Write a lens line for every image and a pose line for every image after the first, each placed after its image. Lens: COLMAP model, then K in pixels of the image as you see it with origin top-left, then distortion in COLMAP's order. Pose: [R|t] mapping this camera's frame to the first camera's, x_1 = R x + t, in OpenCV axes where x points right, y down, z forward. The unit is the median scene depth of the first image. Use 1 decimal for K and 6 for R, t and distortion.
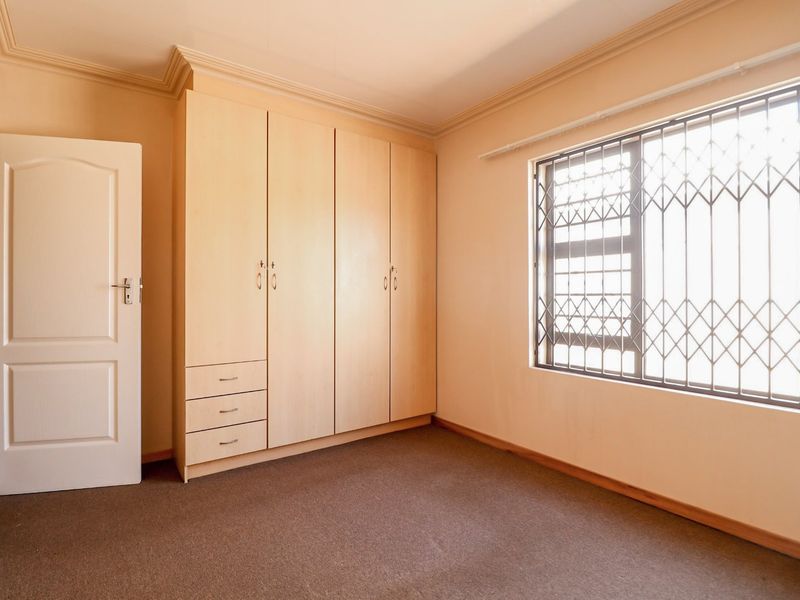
lens RADIAL K [[425.0, 0, 400.0], [0, 425.0, 300.0], [0, 0, 1]] dist [0.000974, 0.000718]
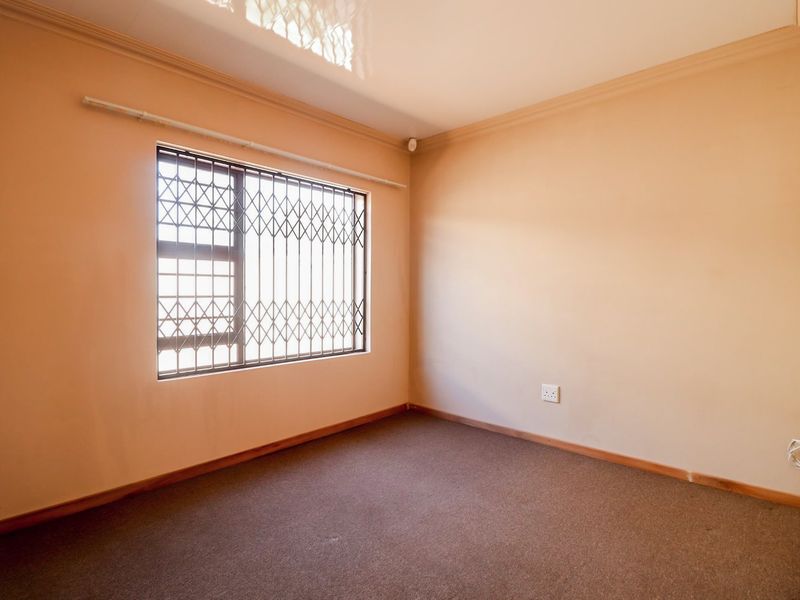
lens RADIAL K [[425.0, 0, 400.0], [0, 425.0, 300.0], [0, 0, 1]] dist [0.000974, 0.000718]
pose [[-0.198451, -0.015402, 0.979990, -0.712630], [0.006701, 0.999832, 0.017071, -0.020896], [-0.980088, 0.009954, -0.198314, 0.767763]]
